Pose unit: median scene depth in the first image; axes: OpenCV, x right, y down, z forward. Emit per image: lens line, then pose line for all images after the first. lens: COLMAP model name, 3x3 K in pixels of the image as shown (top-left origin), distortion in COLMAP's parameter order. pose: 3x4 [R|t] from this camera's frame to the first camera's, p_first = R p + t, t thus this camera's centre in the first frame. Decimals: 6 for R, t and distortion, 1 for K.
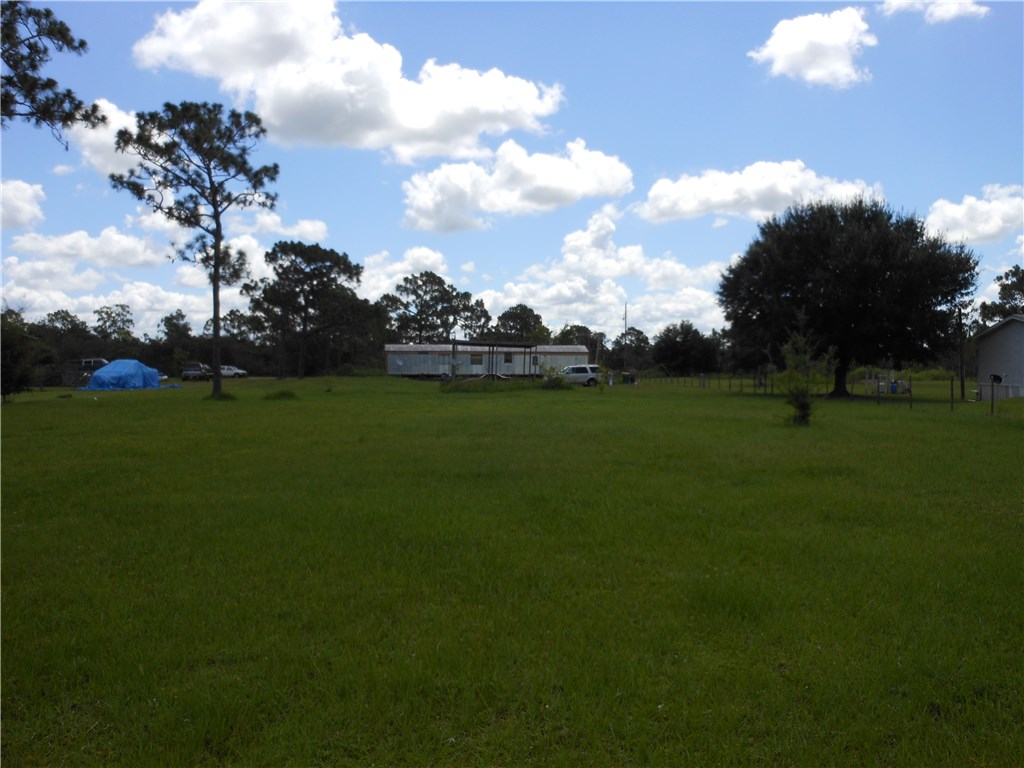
lens RADIAL K [[783.6, 0, 492.7], [0, 783.6, 375.4], [0, 0, 1]] dist [-0.033358, -0.030929]
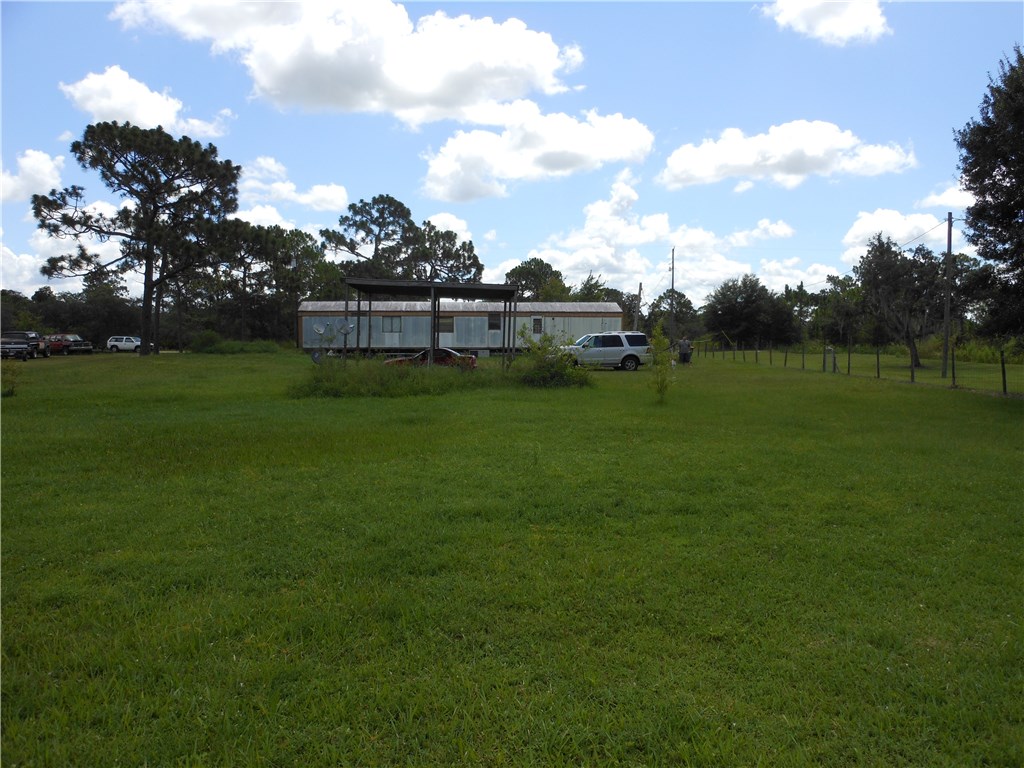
lens RADIAL K [[783.6, 0, 492.7], [0, 783.6, 375.4], [0, 0, 1]] dist [-0.033358, -0.030929]
pose [[0.999284, -0.000803, -0.037820, 0.108441], [0.002257, 0.999259, 0.038411, -0.008647], [0.037762, -0.038469, 0.998546, 0.953922]]
